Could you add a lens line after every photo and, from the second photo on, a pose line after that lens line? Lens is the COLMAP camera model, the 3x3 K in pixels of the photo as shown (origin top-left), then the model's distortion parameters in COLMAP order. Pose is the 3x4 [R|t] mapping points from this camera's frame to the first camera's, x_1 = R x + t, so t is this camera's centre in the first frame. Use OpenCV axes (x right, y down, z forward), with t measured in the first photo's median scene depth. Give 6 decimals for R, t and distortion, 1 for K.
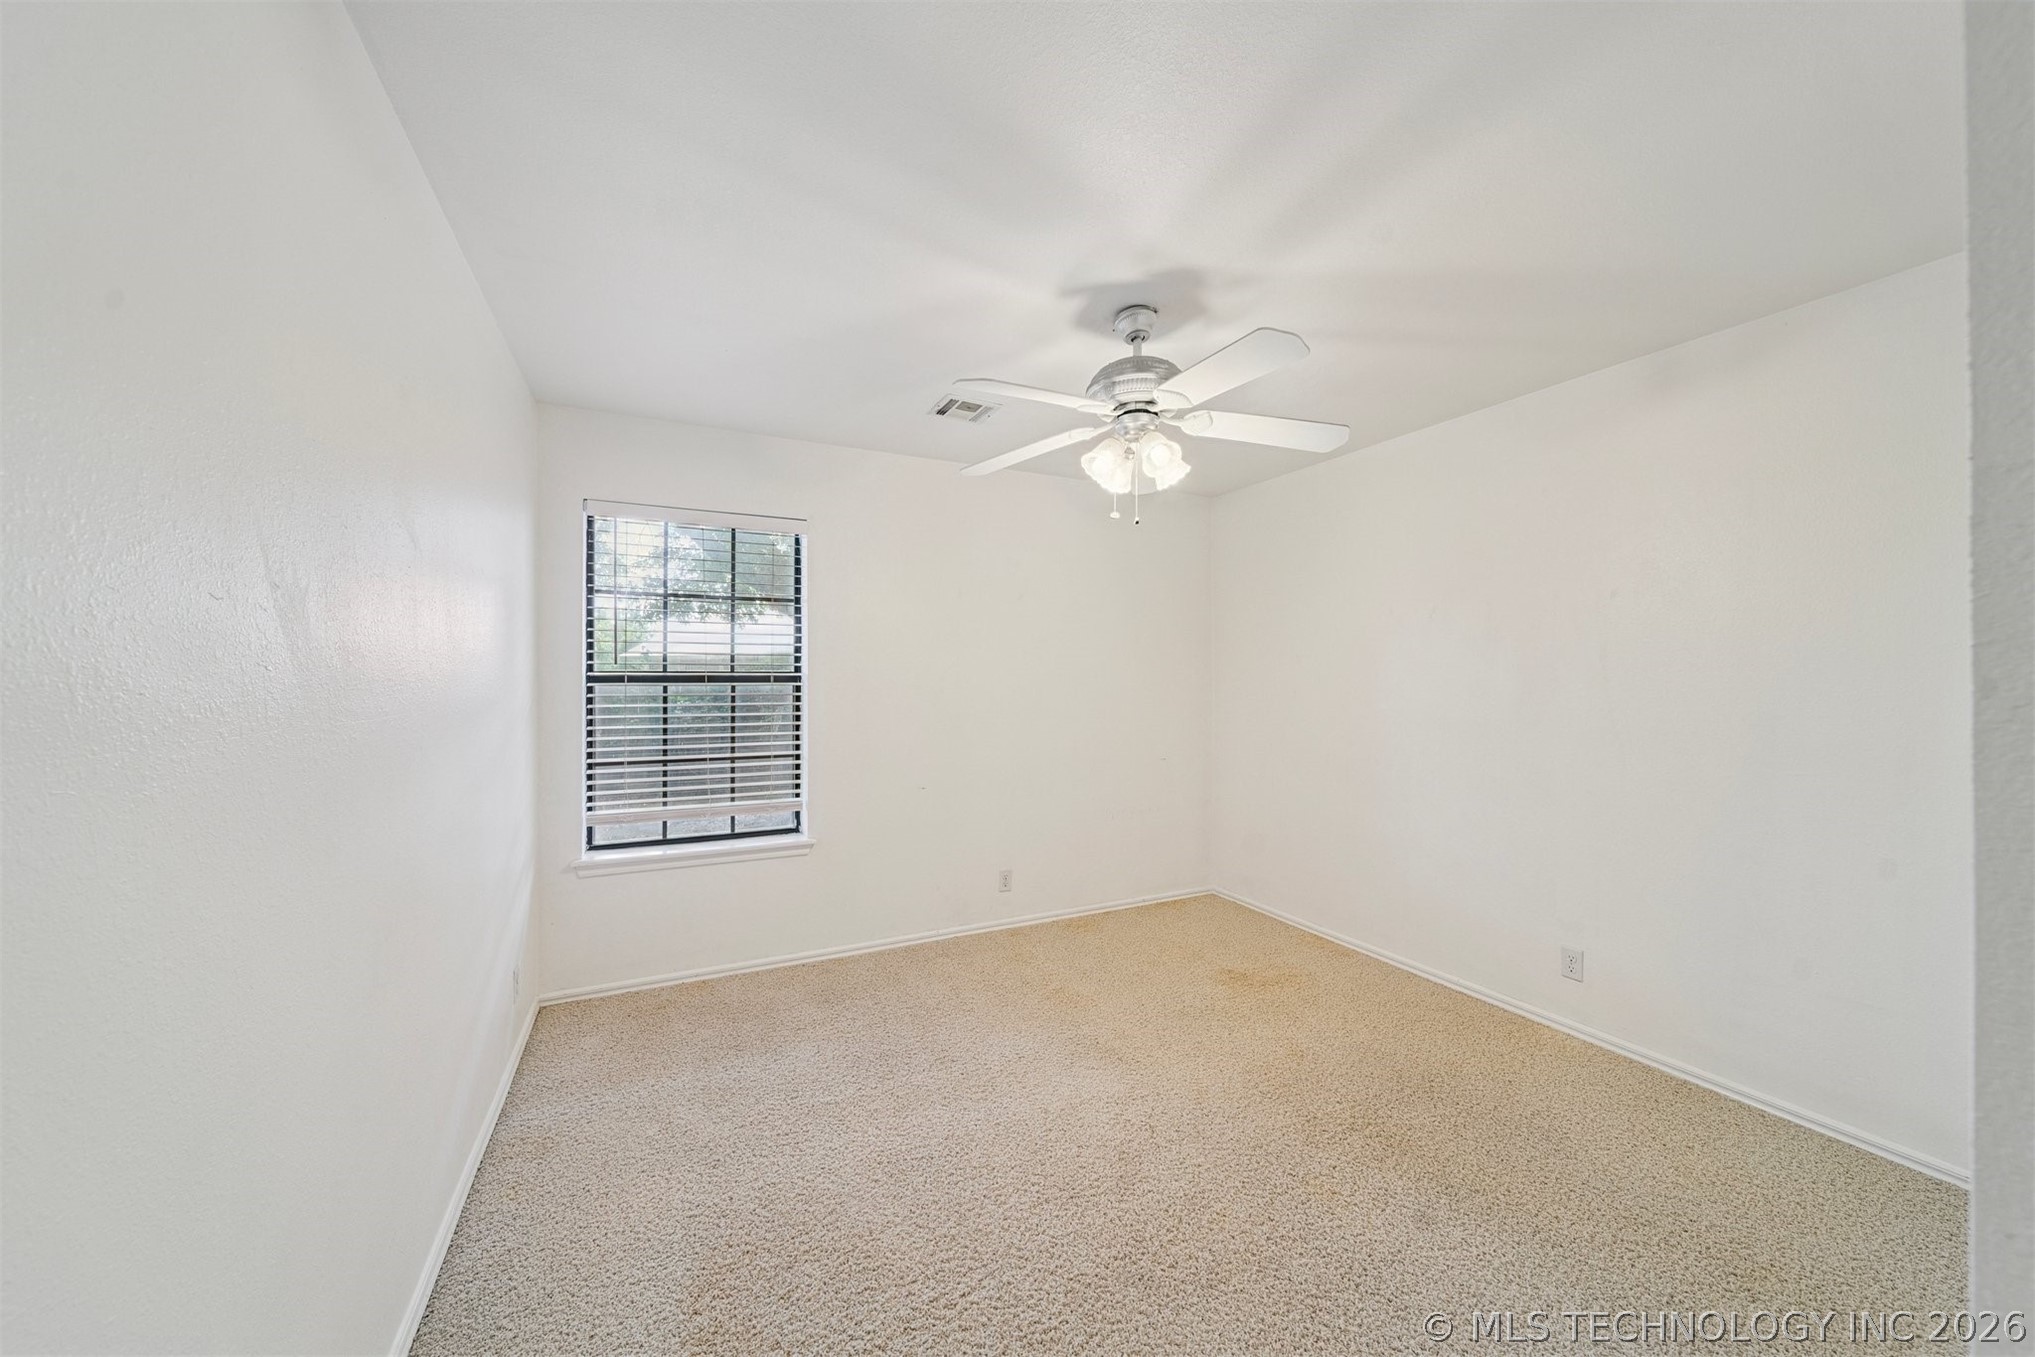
lens RADIAL K [[717.8, 0, 1022.9], [0, 717.8, 687.7], [0, 0, 1]] dist [0.000374, -0.001378]
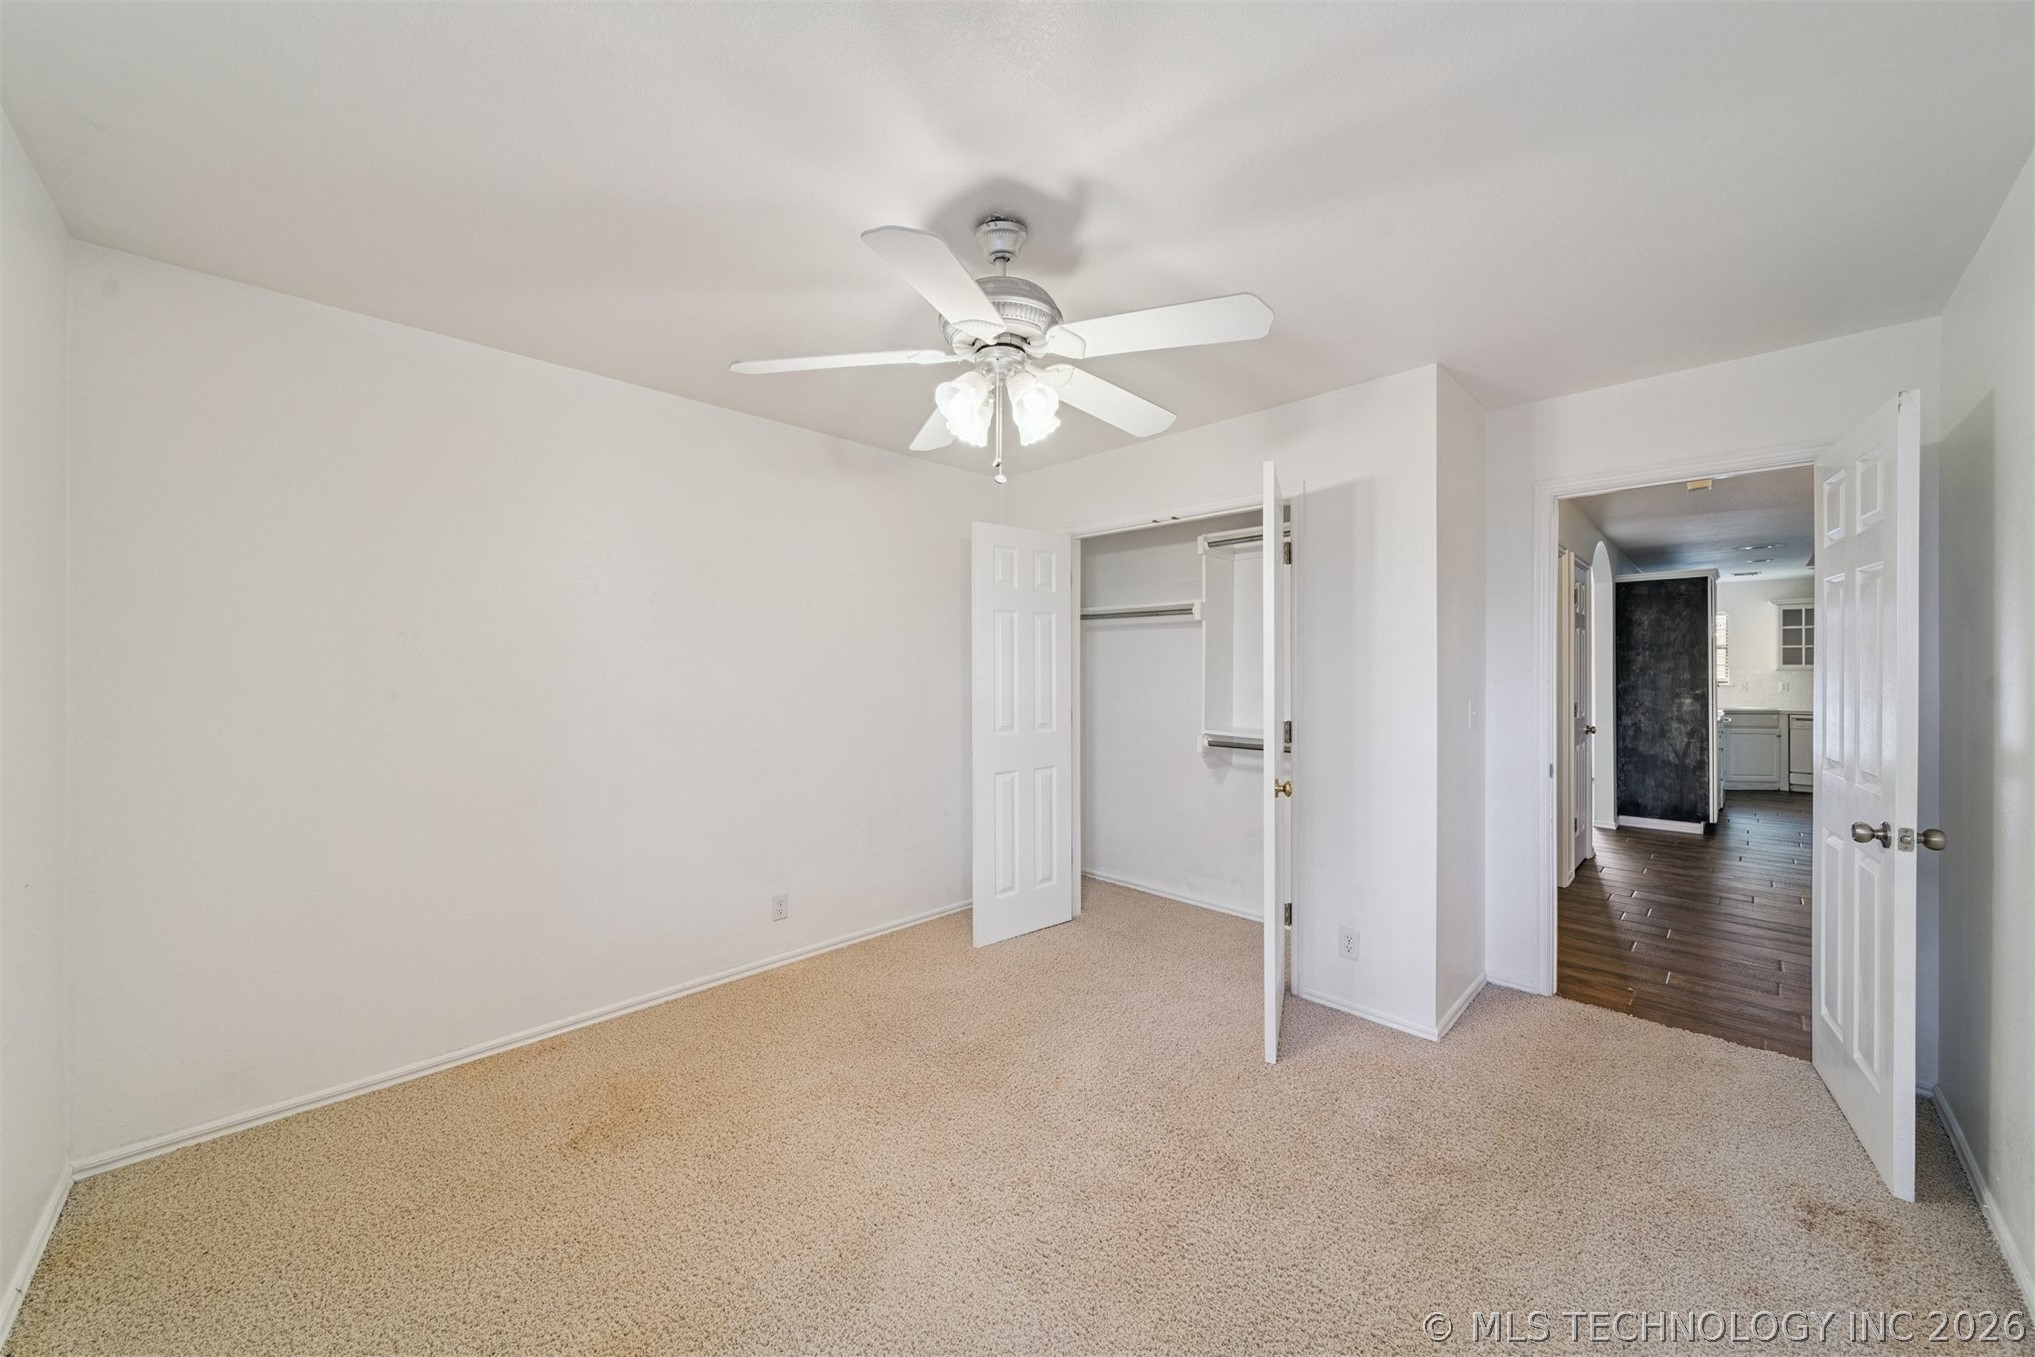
lens RADIAL K [[717.8, 0, 1022.9], [0, 717.8, 687.7], [0, 0, 1]] dist [0.000374, -0.001378]
pose [[-0.323242, -0.026135, 0.945955, -0.566542], [0.007748, 0.999512, 0.030263, -0.022908], [-0.946285, 0.017111, -0.322882, 1.119031]]
